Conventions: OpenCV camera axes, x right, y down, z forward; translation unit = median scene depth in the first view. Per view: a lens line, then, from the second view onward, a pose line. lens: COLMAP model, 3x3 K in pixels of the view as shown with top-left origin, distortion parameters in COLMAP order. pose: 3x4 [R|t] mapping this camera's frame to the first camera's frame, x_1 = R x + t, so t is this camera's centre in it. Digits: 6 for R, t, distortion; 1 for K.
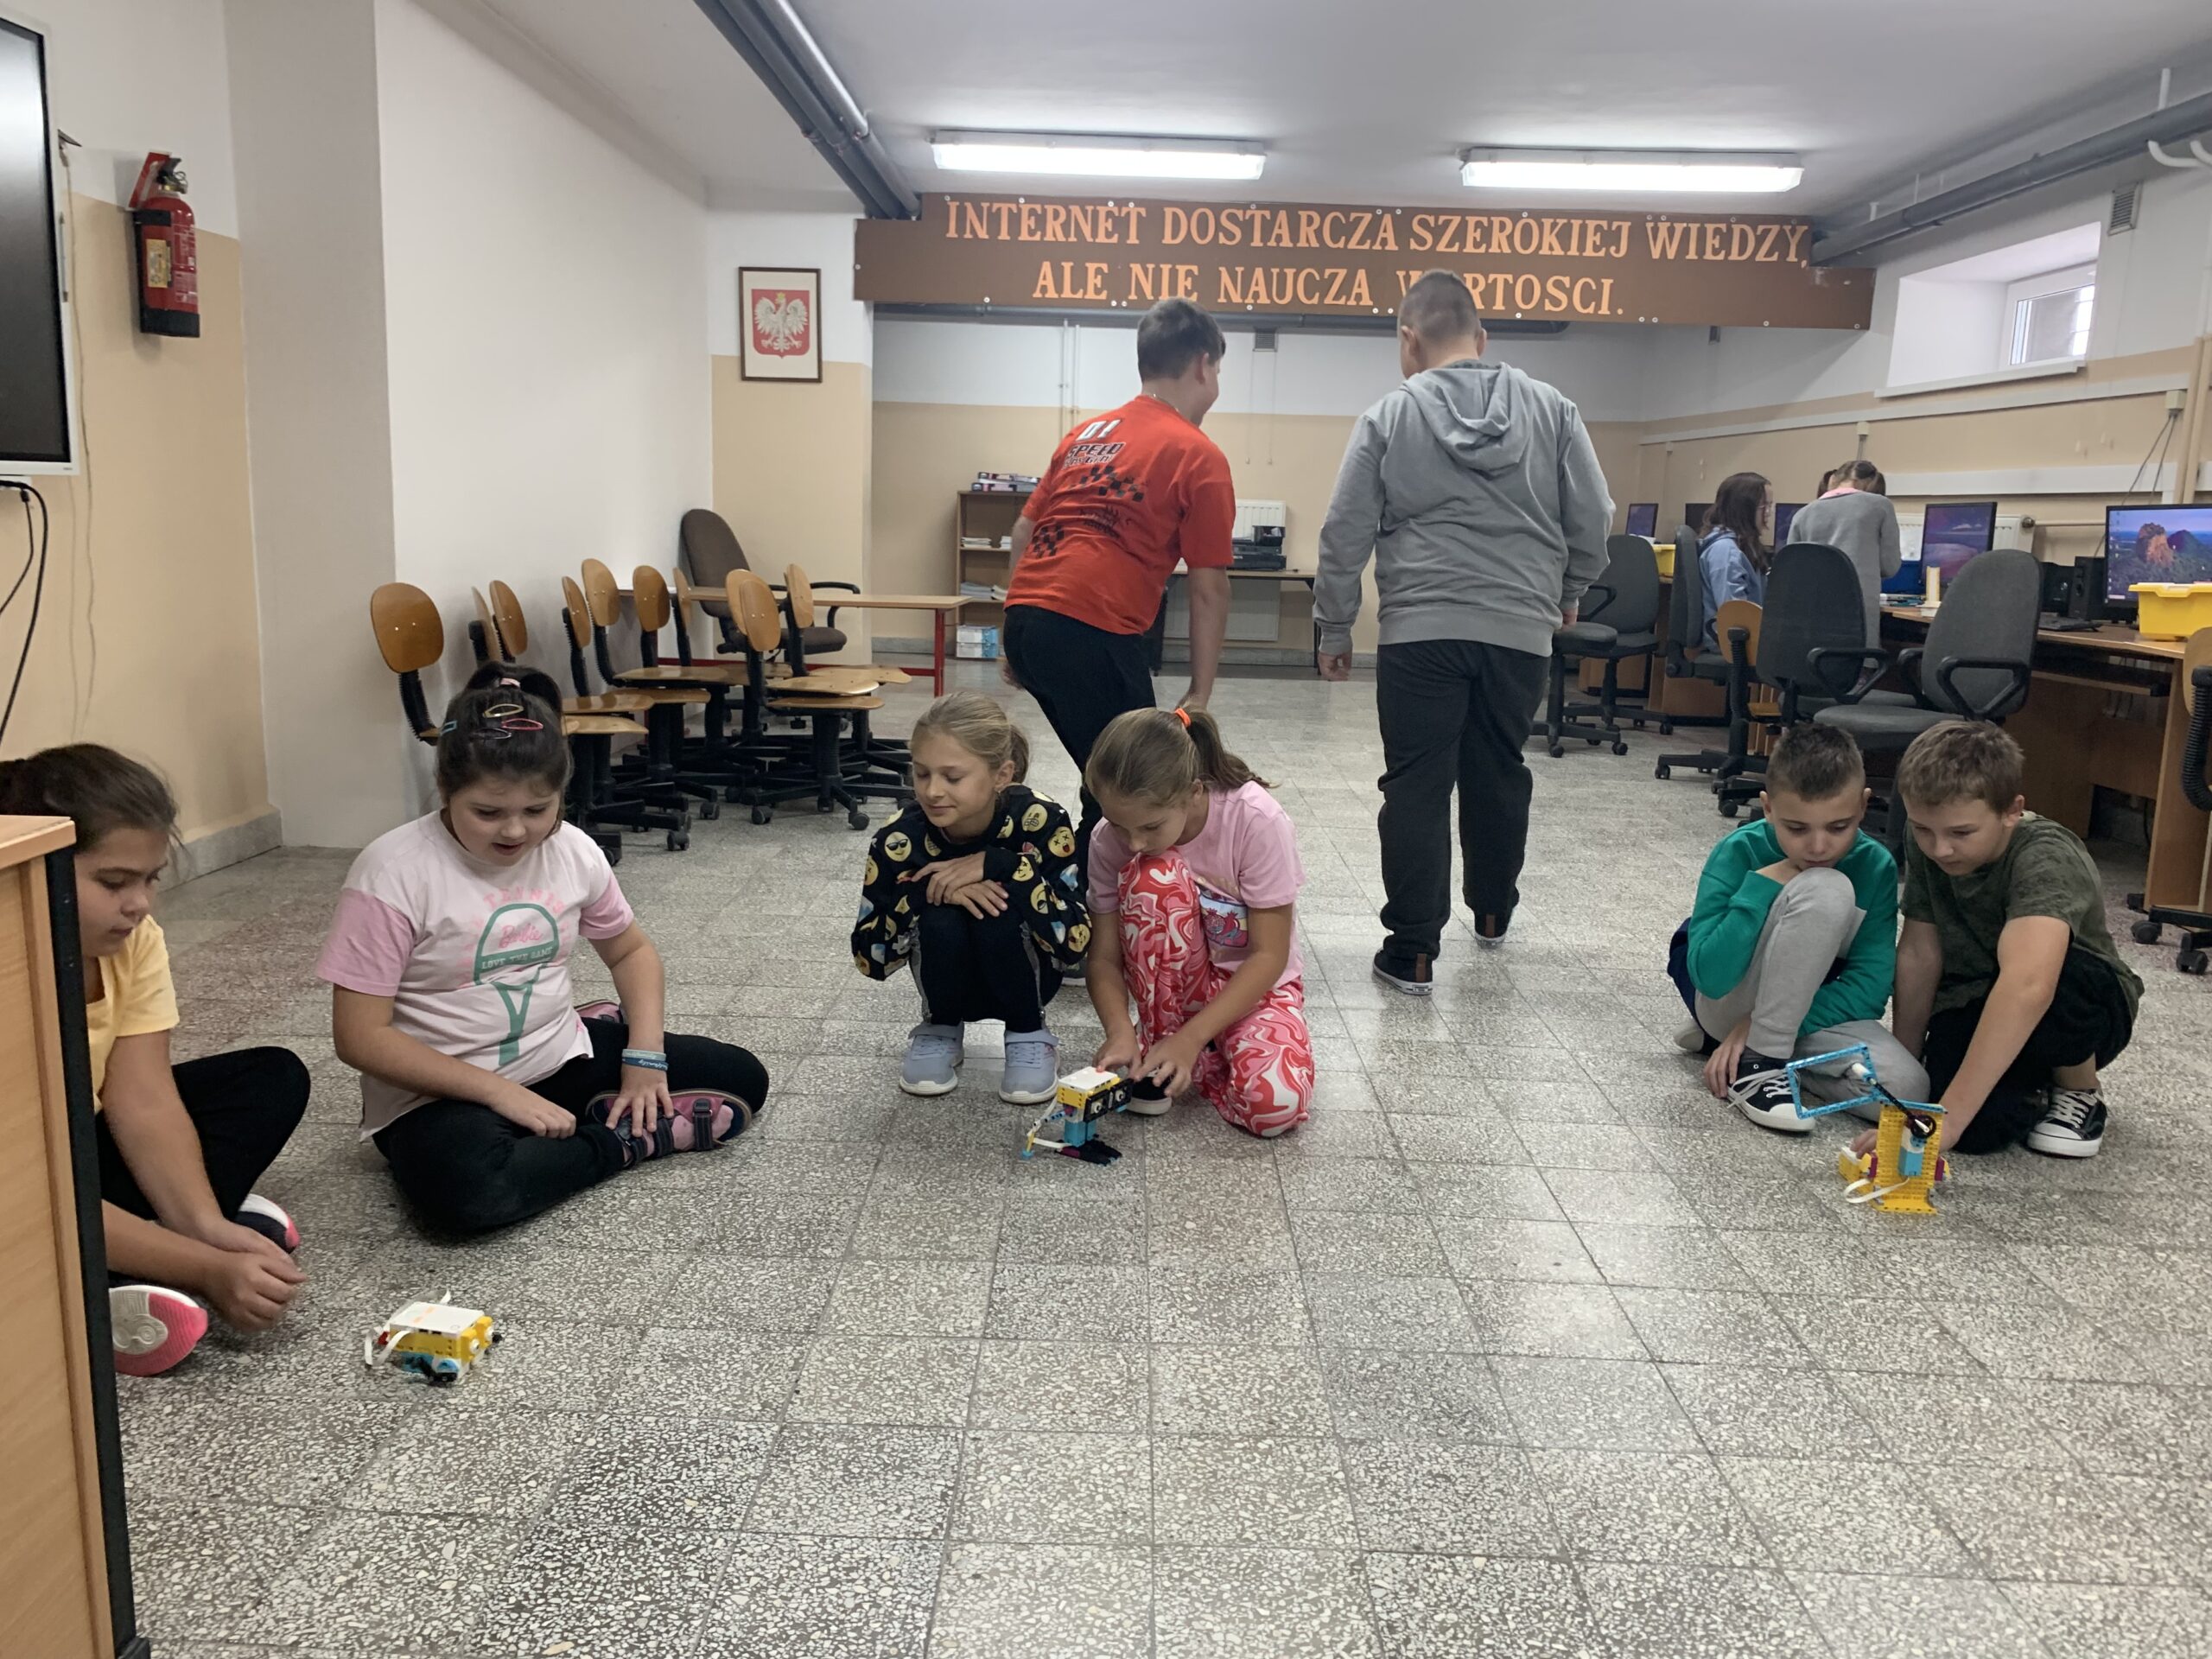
lens RADIAL K [[1693.2, 0, 1064.4], [0, 1693.2, 790.1], [0, 0, 1]] dist [0.005118, -0.007636]
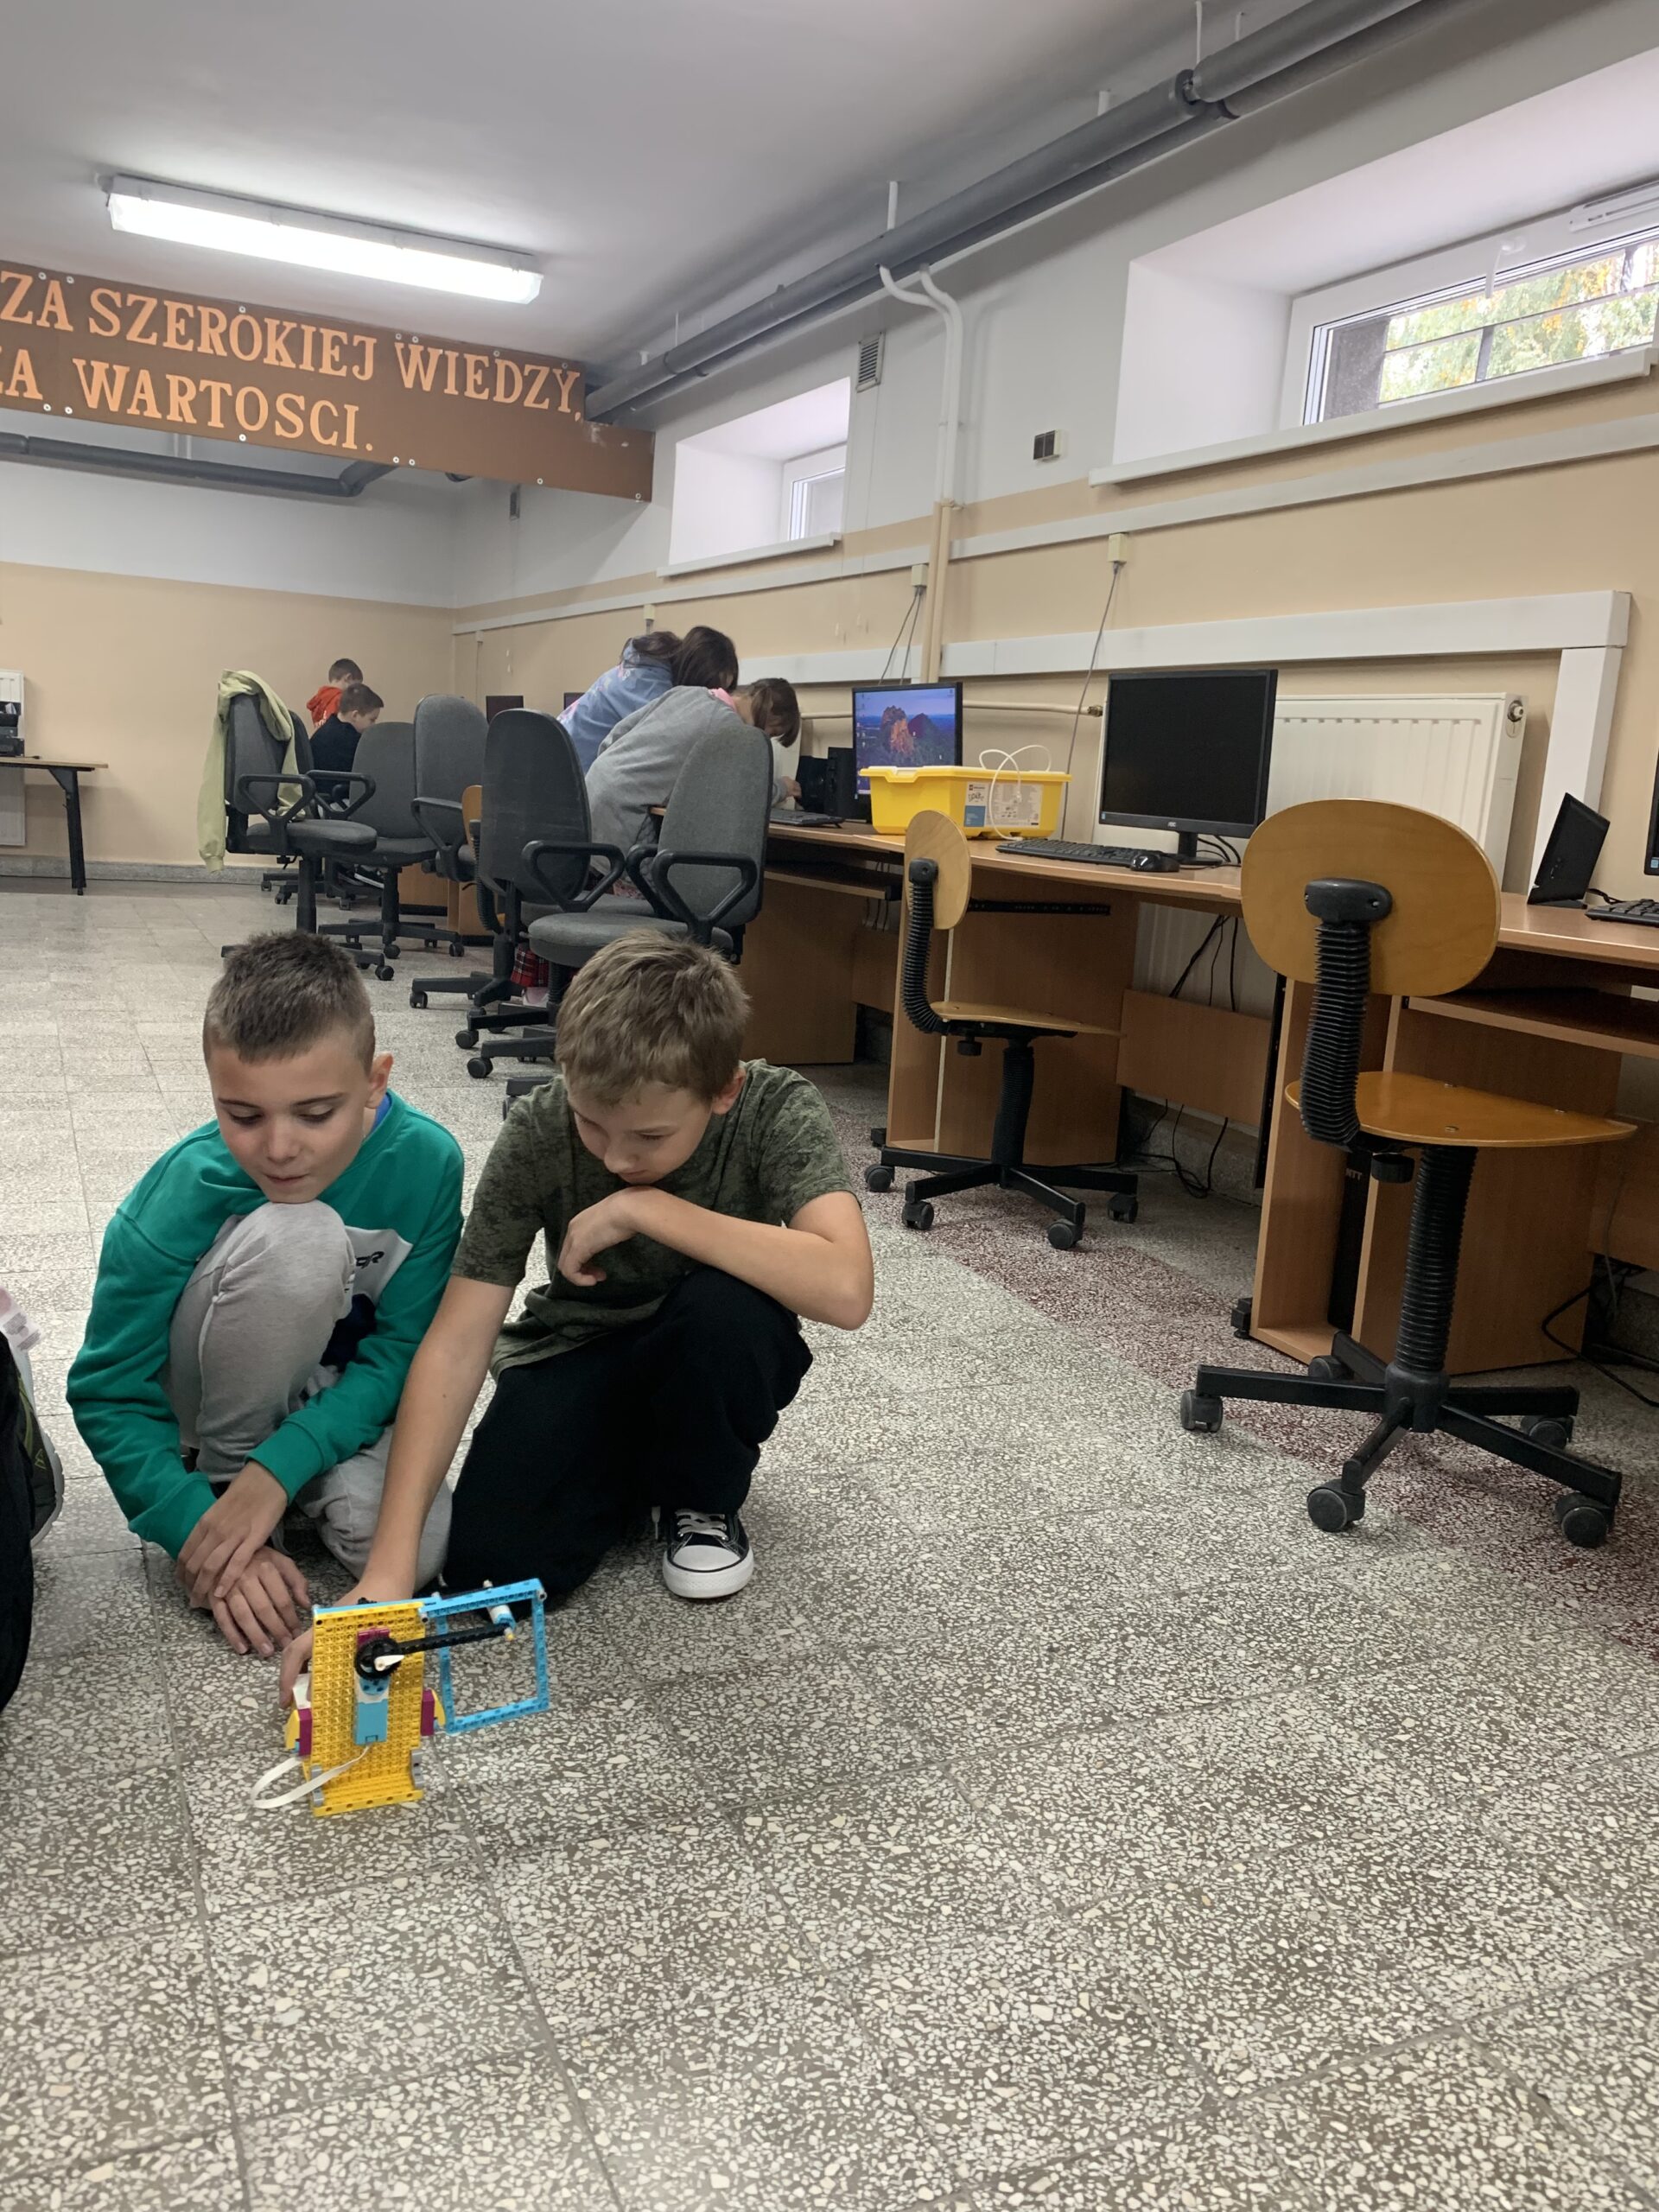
lens RADIAL K [[1673.1, 0, 778.9], [0, 1673.1, 1097.2], [0, 0, 1]] dist [0.014547, 0.006477]
pose [[0.901036, -0.055964, 0.430119, 0.137070], [0.034481, 0.997745, 0.057588, -0.003734], [-0.432371, -0.037058, 0.900934, 0.156720]]
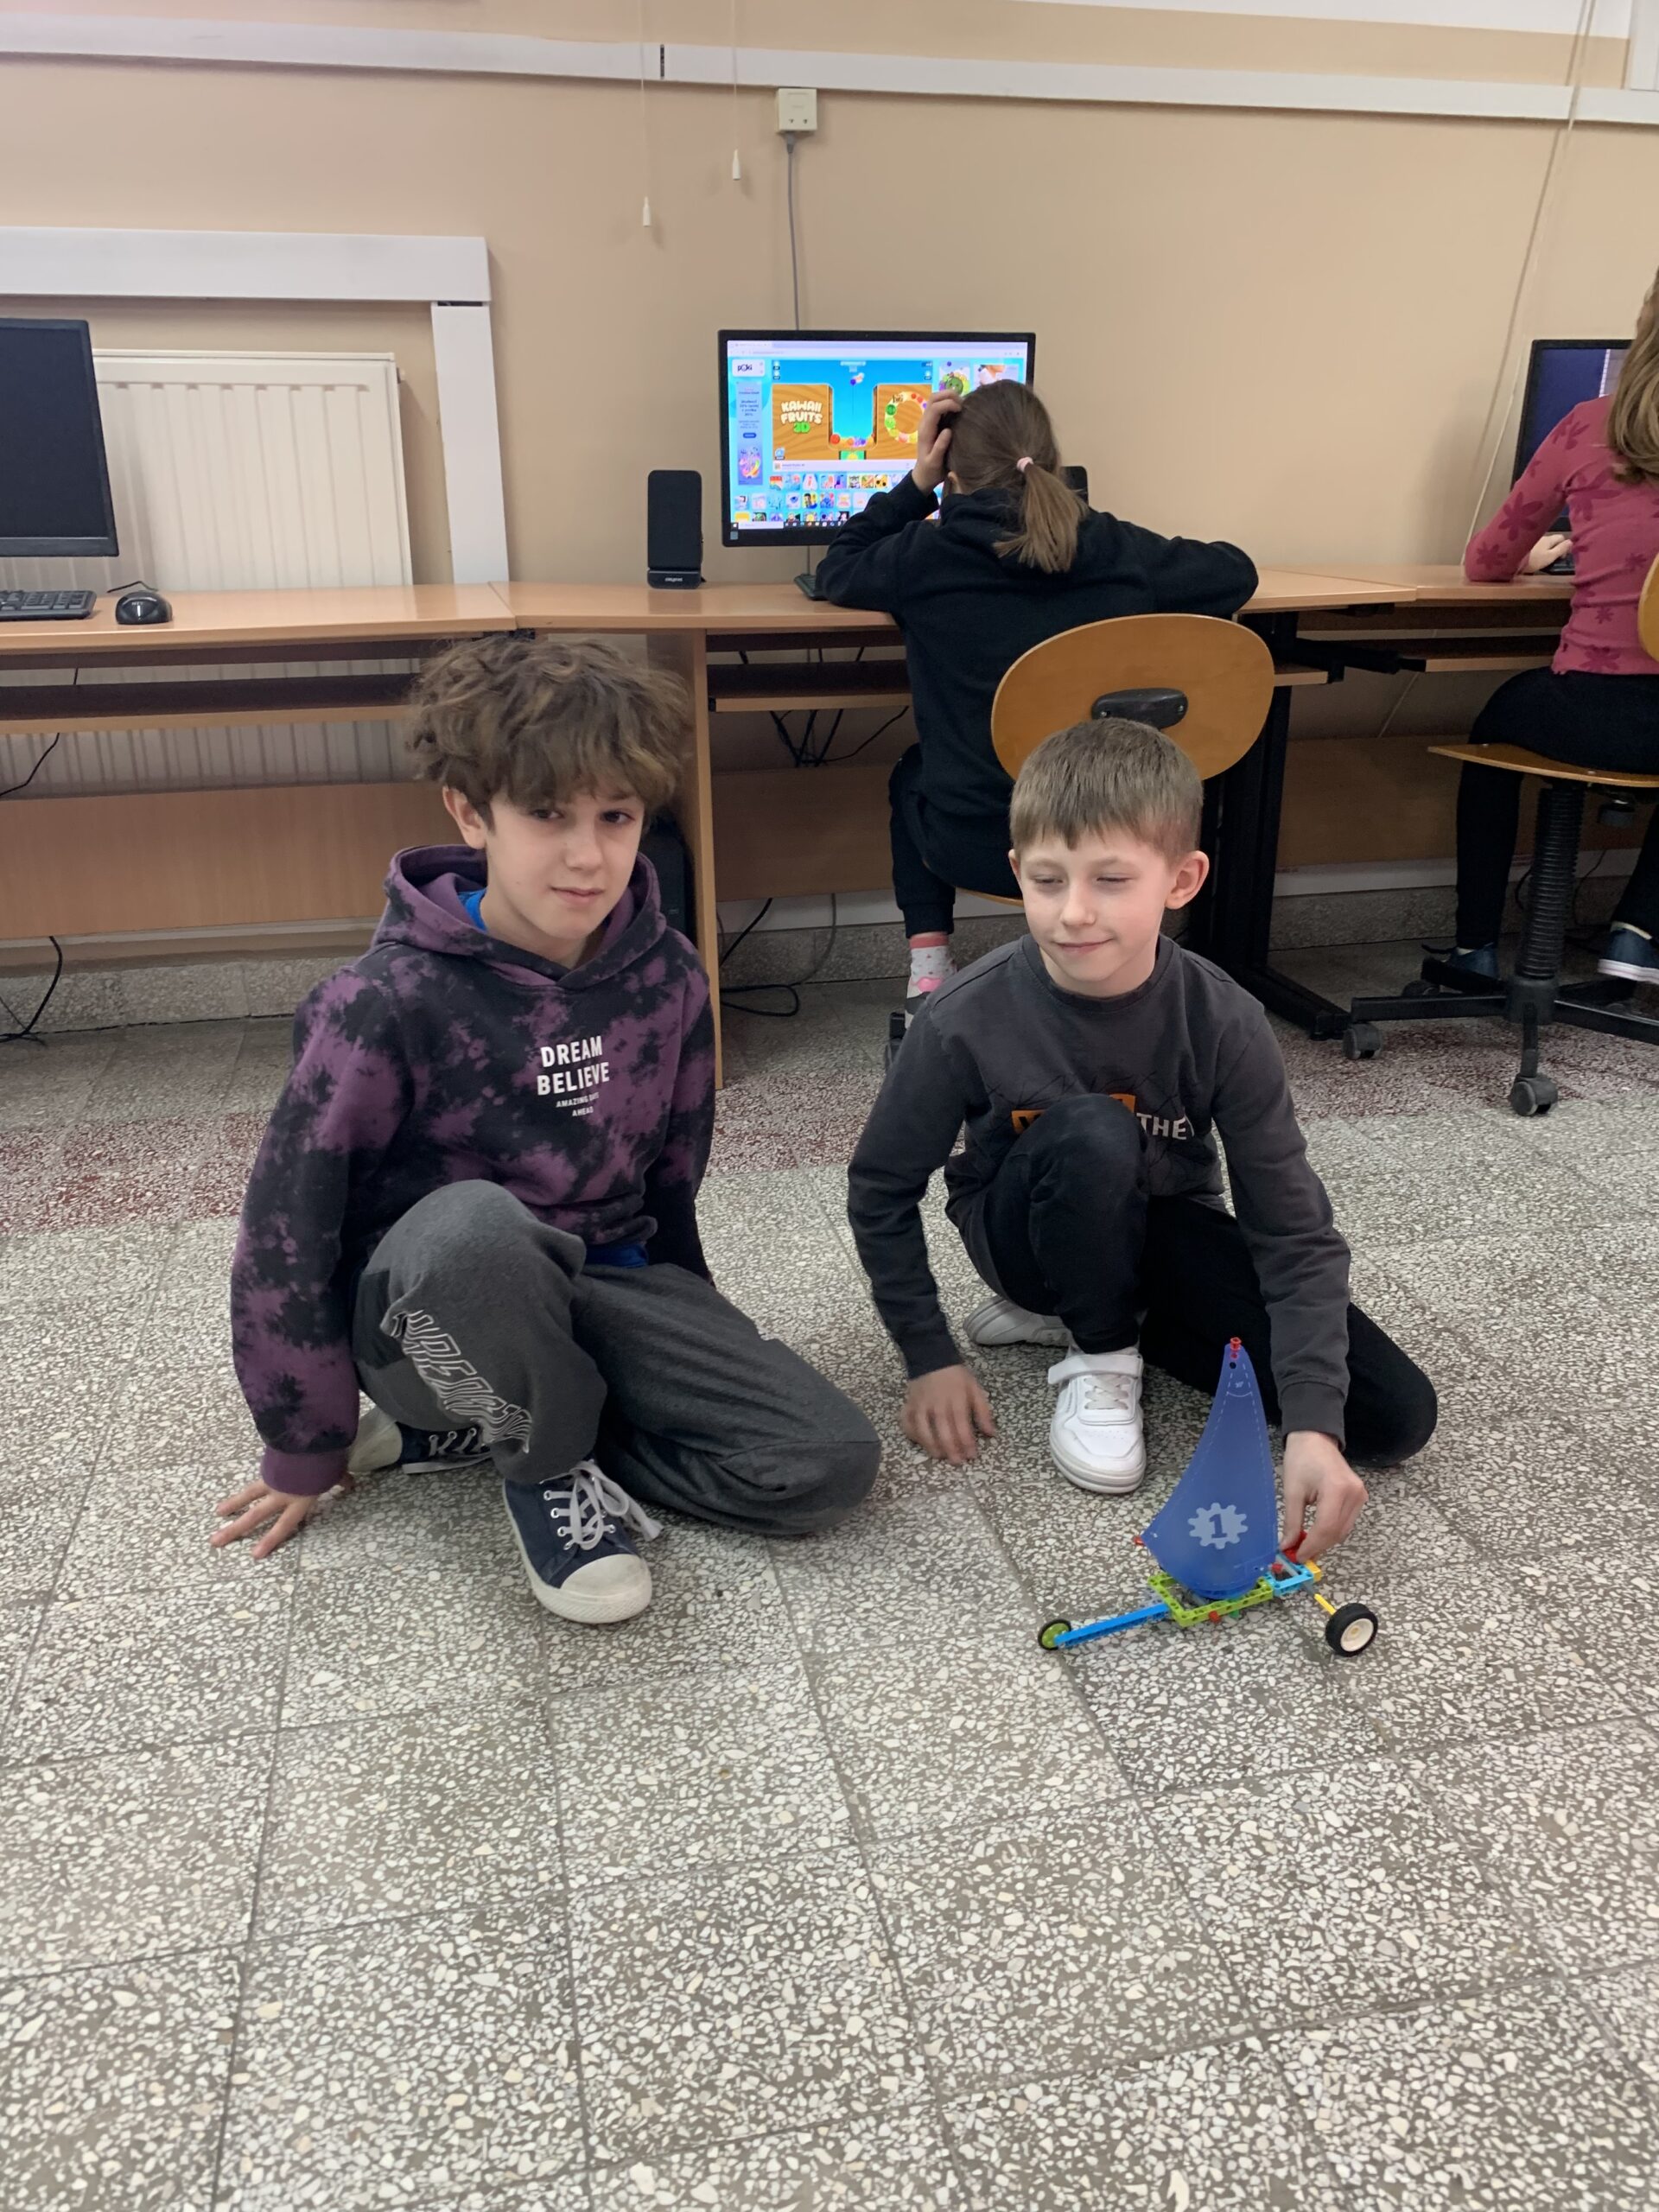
lens RADIAL K [[1693.2, 0, 826.6], [0, 1693.2, 1136.9], [0, 0, 1]] dist [0.005118, -0.007636]
pose [[-0.234399, -0.357826, 0.903890, 0.070102], [0.166048, 0.901393, 0.399898, -0.049902], [-0.957855, 0.243825, -0.151869, 0.454106]]
